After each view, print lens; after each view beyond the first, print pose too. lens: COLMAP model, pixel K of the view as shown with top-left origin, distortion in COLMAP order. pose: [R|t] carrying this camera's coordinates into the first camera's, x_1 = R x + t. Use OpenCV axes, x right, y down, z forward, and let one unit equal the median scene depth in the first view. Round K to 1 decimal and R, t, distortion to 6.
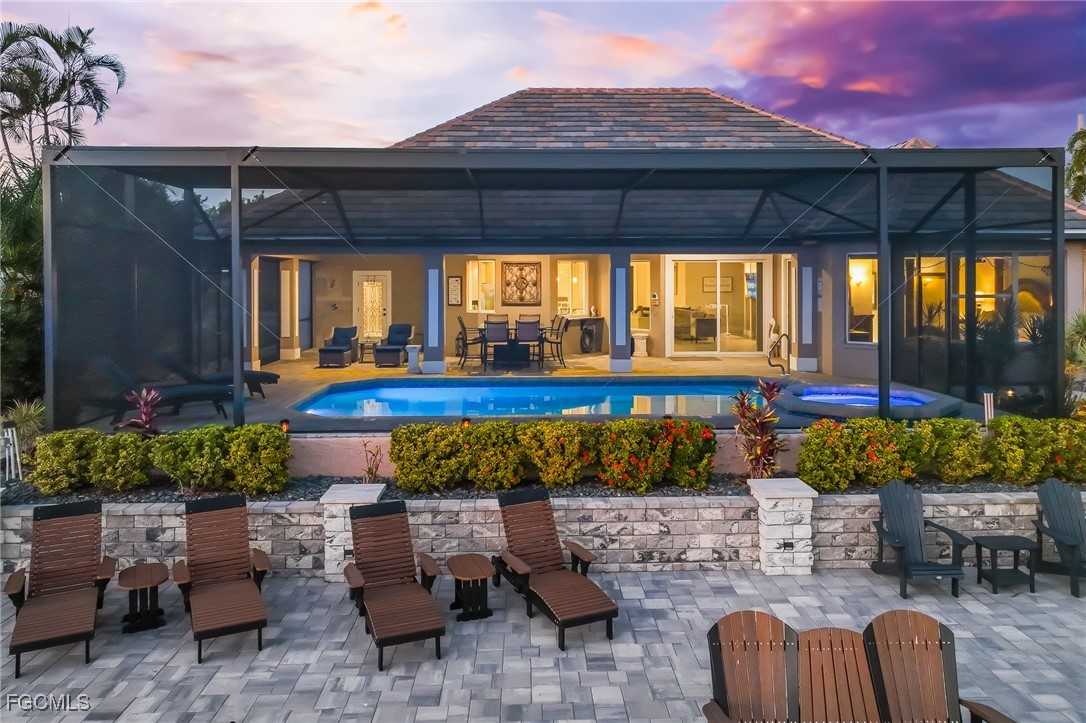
lens RADIAL K [[785.7, 0, 540.8], [0, 785.7, 350.3], [0, 0, 1]] dist [0.003372, 0.008695]
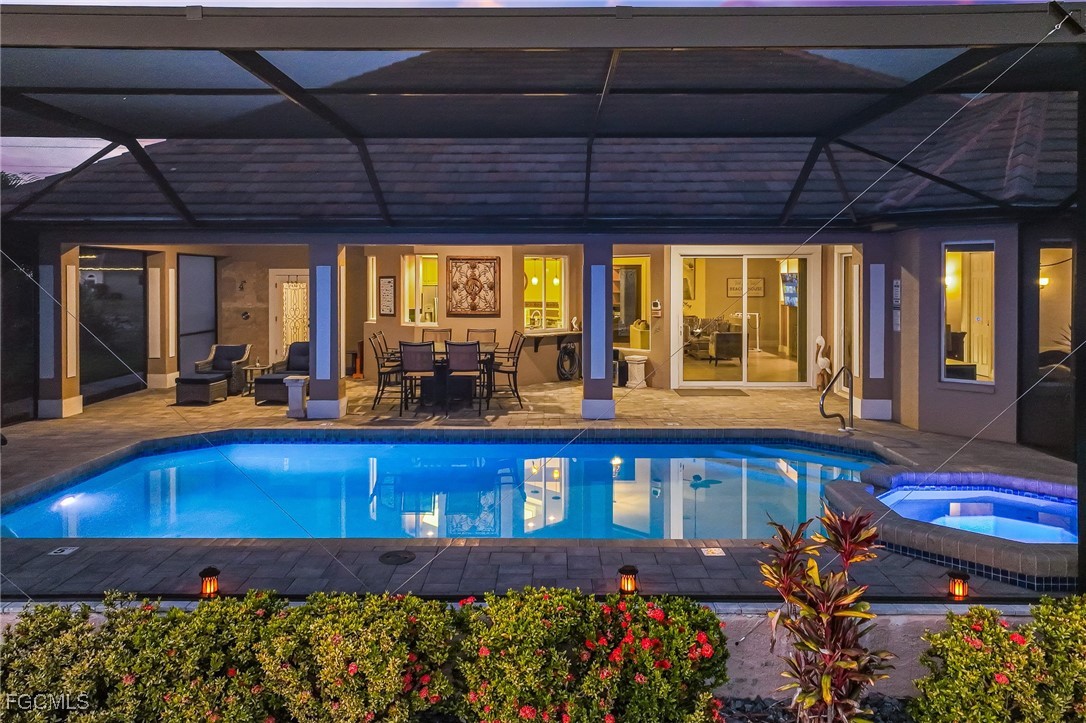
lens RADIAL K [[785.7, 0, 540.8], [0, 785.7, 350.3], [0, 0, 1]] dist [0.003372, 0.008695]
pose [[0.999290, 0.005676, -0.037242, 0.075527], [-0.005664, 0.999984, 0.000426, -0.030210], [0.037244, -0.000215, 0.999306, 0.312298]]
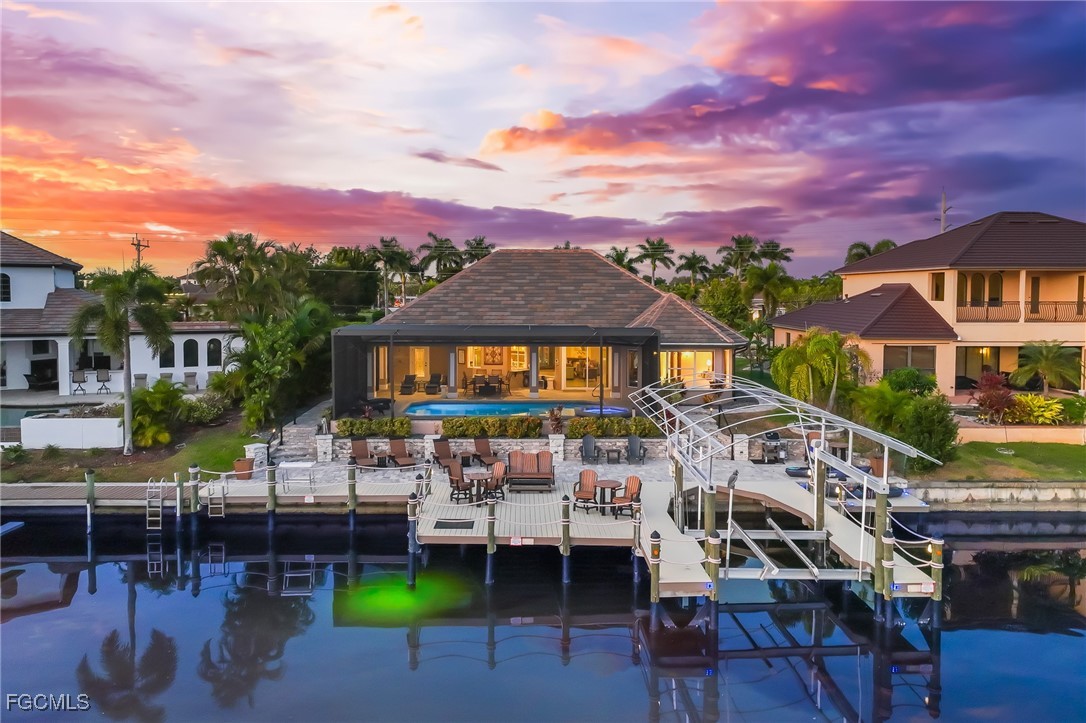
lens RADIAL K [[785.7, 0, 540.8], [0, 785.7, 350.3], [0, 0, 1]] dist [0.003372, 0.008695]
pose [[0.999953, 0.006982, -0.006714, 0.133178], [-0.007050, 0.999923, -0.010169, -0.086039], [0.006643, 0.010216, 0.999926, -1.261139]]
